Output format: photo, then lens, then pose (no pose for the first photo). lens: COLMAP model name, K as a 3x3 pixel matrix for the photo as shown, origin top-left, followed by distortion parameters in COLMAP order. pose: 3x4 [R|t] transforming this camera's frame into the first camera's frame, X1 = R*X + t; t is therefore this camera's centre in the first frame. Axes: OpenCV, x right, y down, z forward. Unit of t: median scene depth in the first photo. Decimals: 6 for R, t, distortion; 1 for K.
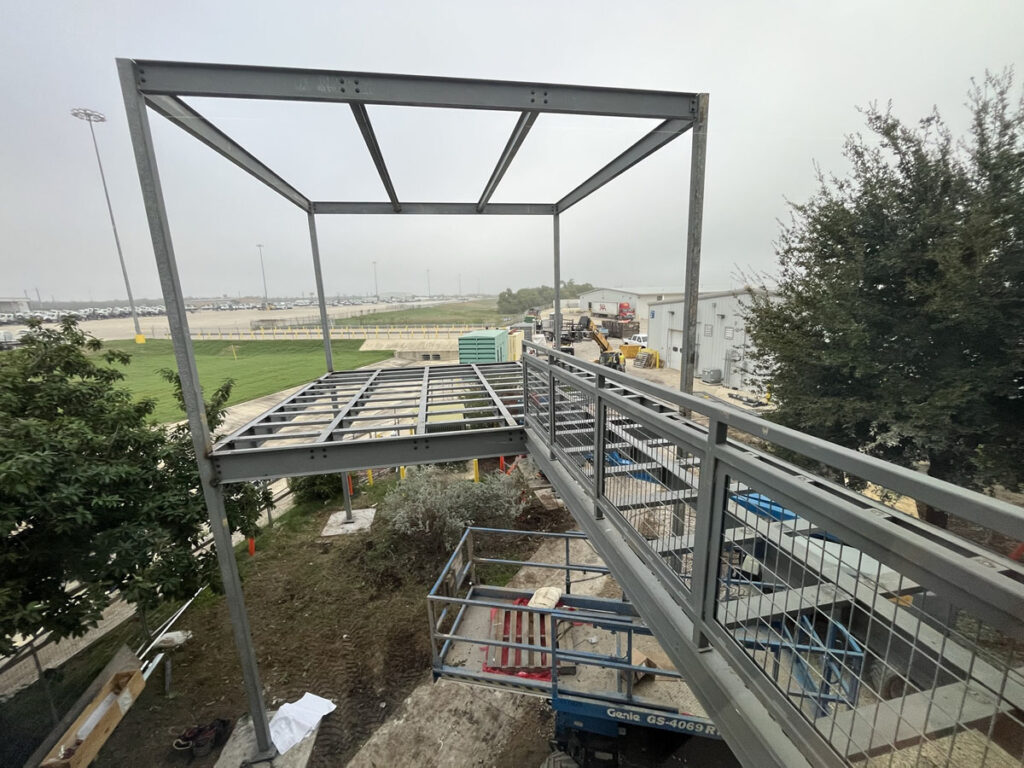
lens RADIAL K [[409.8, 0, 511.7], [0, 409.8, 382.5], [0, 0, 1]] dist [-0.003681, 0.000116]
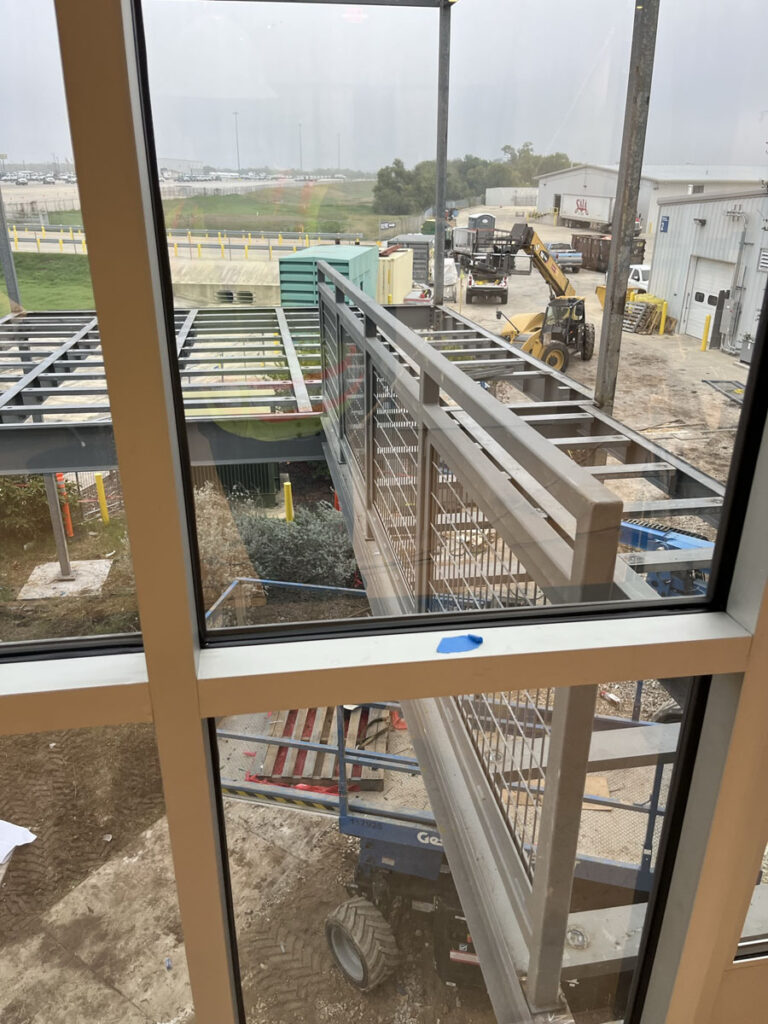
lens RADIAL K [[777.0, 0, 385.0], [0, 777.0, 511.7], [0, 0, 1]] dist [0.040452, -0.039069]
pose [[0.999103, 0.040384, -0.012712, 0.075463], [-0.037096, 0.979724, 0.196889, 0.011271], [0.020406, -0.196240, 0.980343, -0.070780]]
